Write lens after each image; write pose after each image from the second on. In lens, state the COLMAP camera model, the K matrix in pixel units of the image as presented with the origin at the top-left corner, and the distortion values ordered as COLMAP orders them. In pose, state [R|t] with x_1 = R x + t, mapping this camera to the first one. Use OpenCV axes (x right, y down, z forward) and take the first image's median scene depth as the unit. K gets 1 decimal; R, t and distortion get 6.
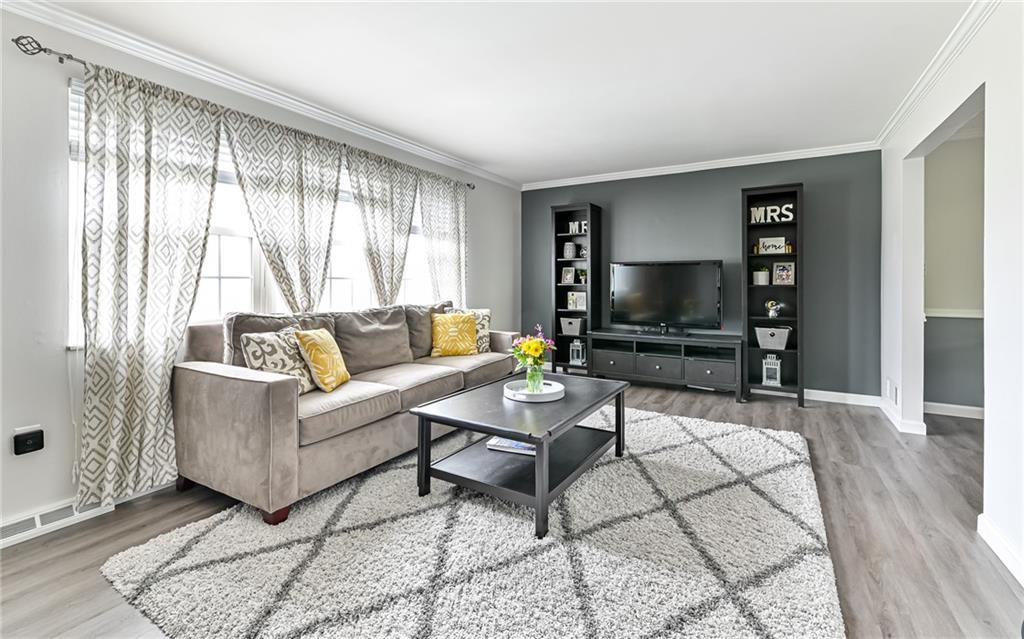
lens RADIAL K [[458.4, 0, 540.8], [0, 458.4, 282.1], [0, 0, 1]] dist [0.012264, -0.000227]
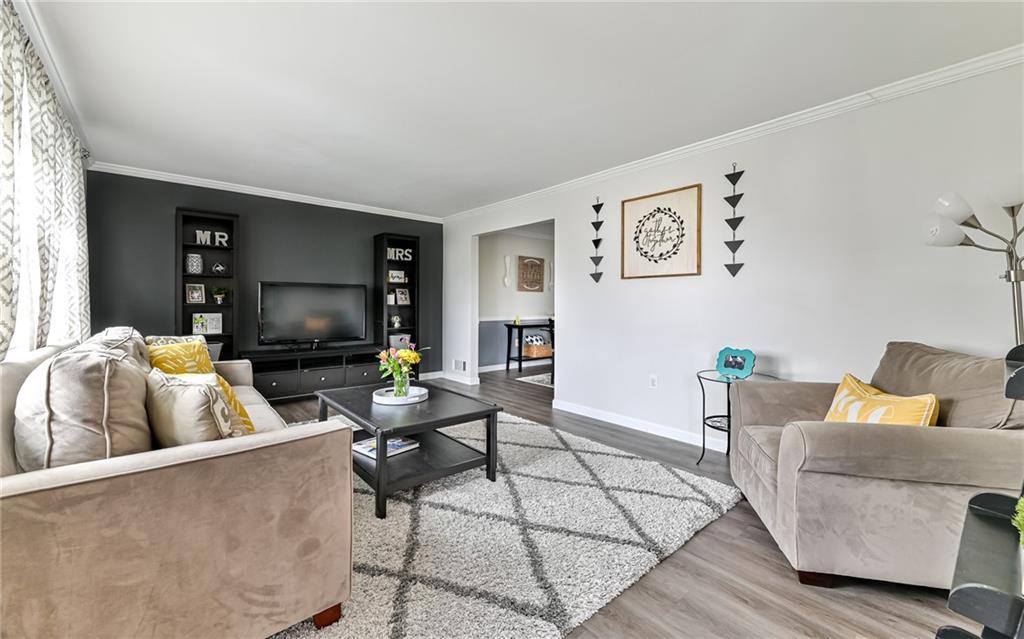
lens RADIAL K [[407.7, 0, 515.6], [0, 407.7, 299.0], [0, 0, 1]] dist [0.000825, -0.000072]
pose [[0.324055, 0.014865, 0.945921, -0.567268], [0.000754, 0.999872, -0.015971, 0.009934], [-0.946038, 0.005889, 0.324002, 0.259741]]
